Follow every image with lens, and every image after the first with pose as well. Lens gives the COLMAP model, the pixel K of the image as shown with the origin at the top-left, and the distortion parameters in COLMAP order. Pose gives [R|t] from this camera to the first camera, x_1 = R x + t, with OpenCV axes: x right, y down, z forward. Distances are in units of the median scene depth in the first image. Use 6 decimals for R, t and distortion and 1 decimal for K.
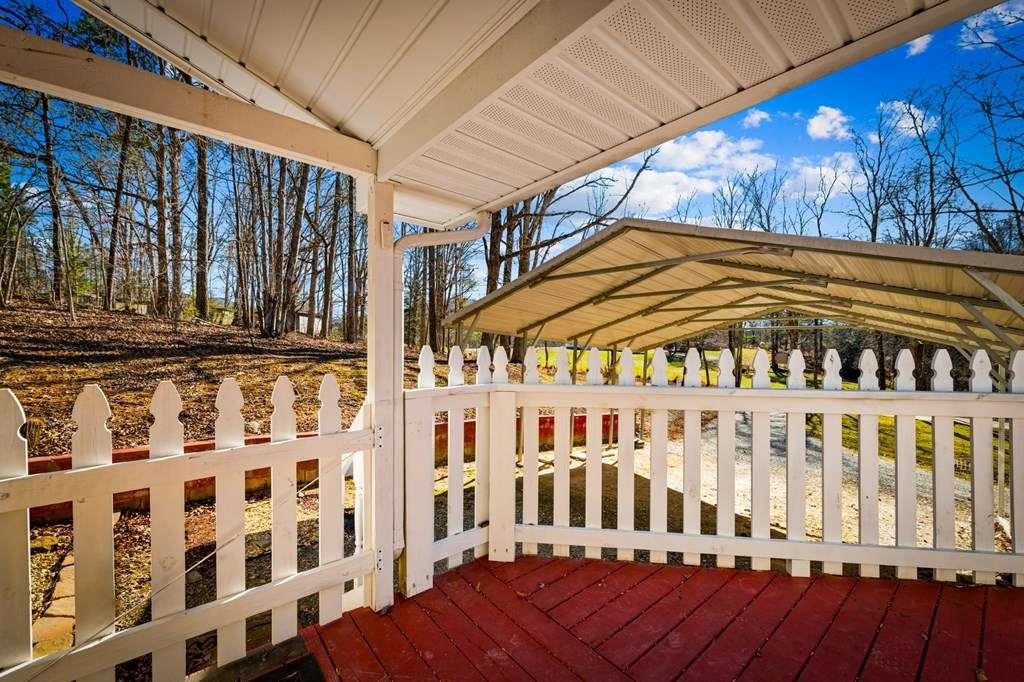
lens RADIAL K [[407.9, 0, 512.6], [0, 407.9, 343.2], [0, 0, 1]] dist [0.015412, -0.006105]
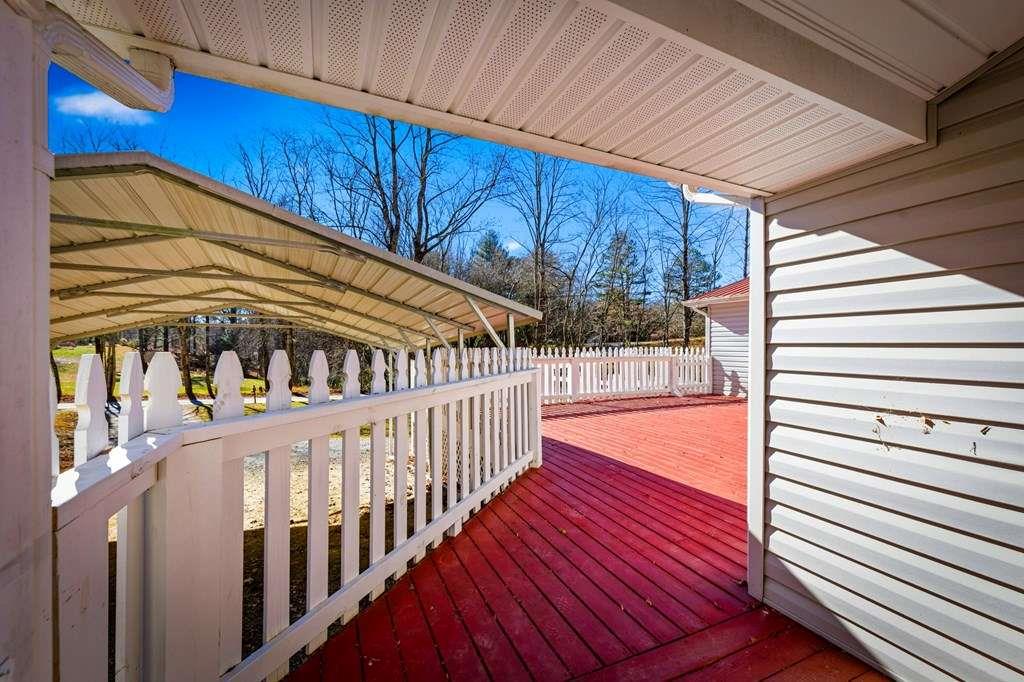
lens RADIAL K [[407.9, 0, 512.6], [0, 407.9, 343.2], [0, 0, 1]] dist [0.015412, -0.006105]
pose [[0.273581, -0.005586, 0.961833, -0.134645], [-0.002409, 0.999976, 0.006492, -0.002890], [-0.961846, -0.004093, 0.273561, 0.159181]]
